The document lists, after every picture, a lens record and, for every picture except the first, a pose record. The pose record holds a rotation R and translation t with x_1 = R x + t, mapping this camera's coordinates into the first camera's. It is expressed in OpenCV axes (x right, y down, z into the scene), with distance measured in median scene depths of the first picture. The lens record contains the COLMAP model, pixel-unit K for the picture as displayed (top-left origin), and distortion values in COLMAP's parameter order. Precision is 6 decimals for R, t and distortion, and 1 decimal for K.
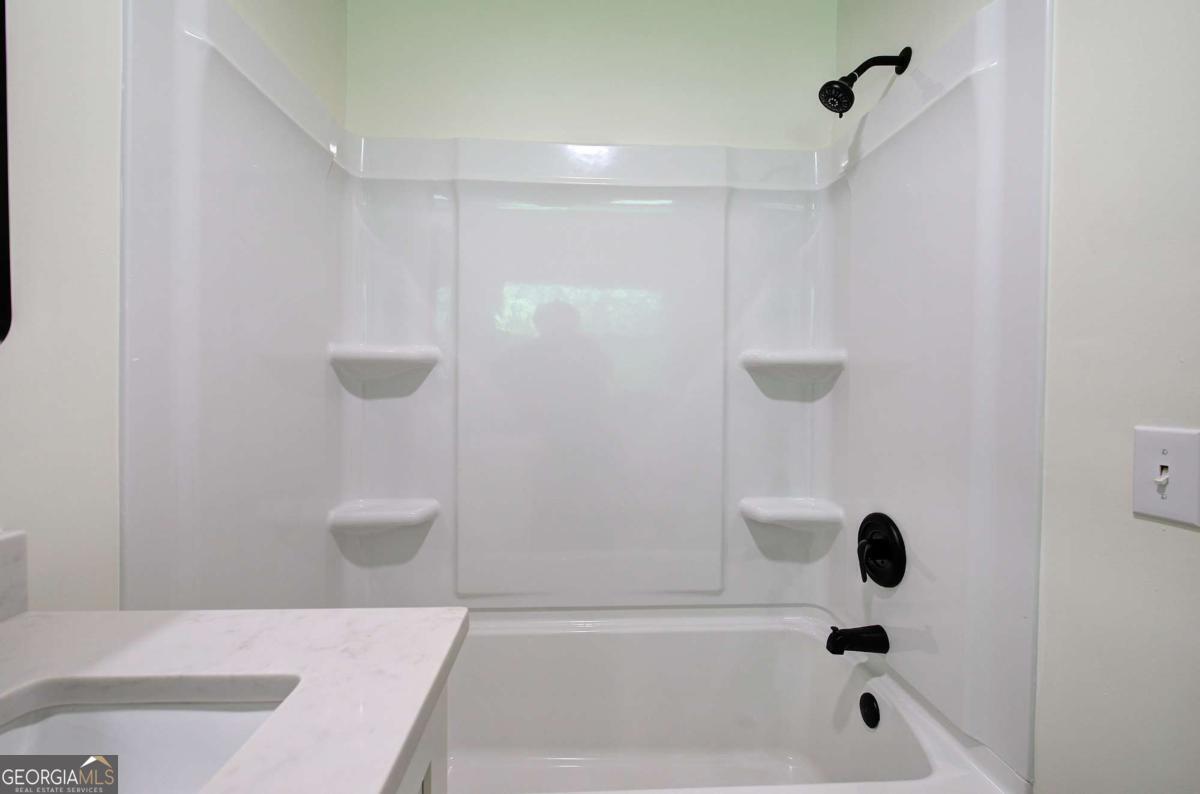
lens RADIAL K [[508.5, 0, 601.7], [0, 508.5, 395.8], [0, 0, 1]] dist [-0.004182, 0.001103]
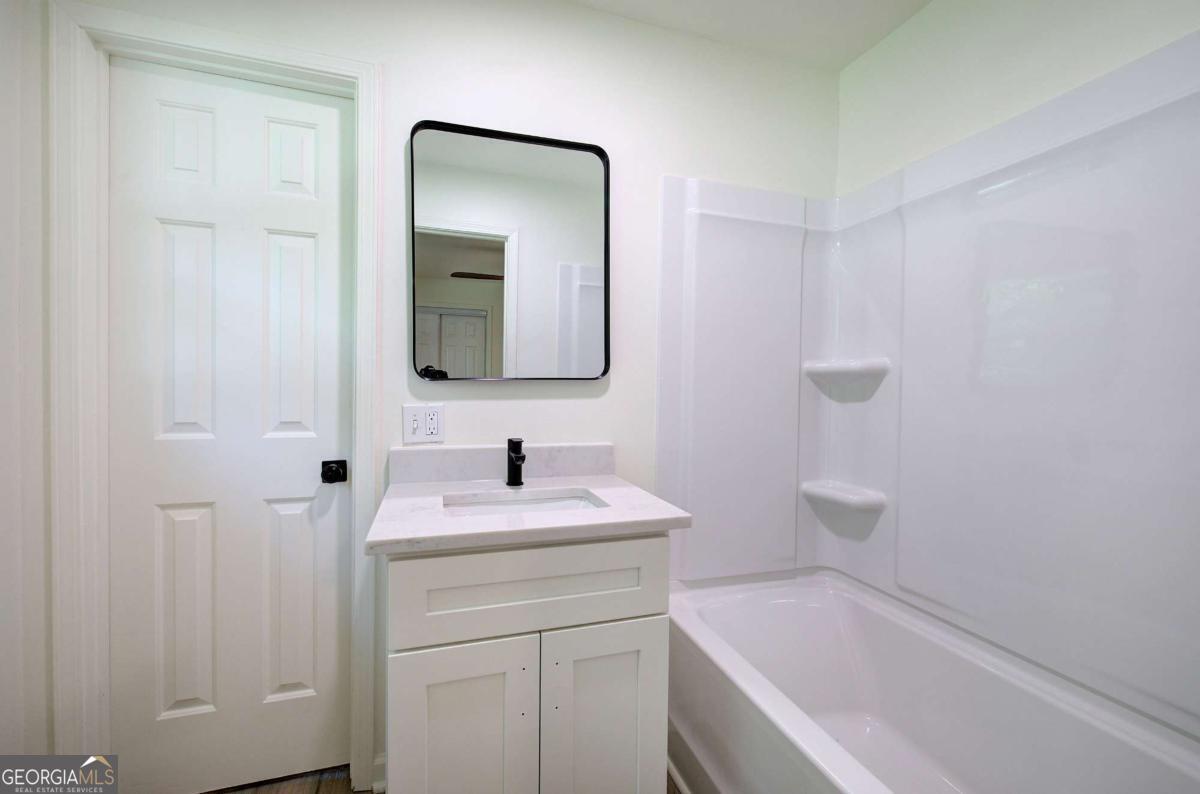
lens RADIAL K [[508.5, 0, 607.5], [0, 508.5, 392.5], [0, 0, 1]] dist [-0.004182, 0.001103]
pose [[0.276097, 0.011990, -0.961055, 0.595051], [-0.033024, 0.999450, 0.002982, -0.002344], [0.960562, 0.030915, 0.276341, 0.094360]]
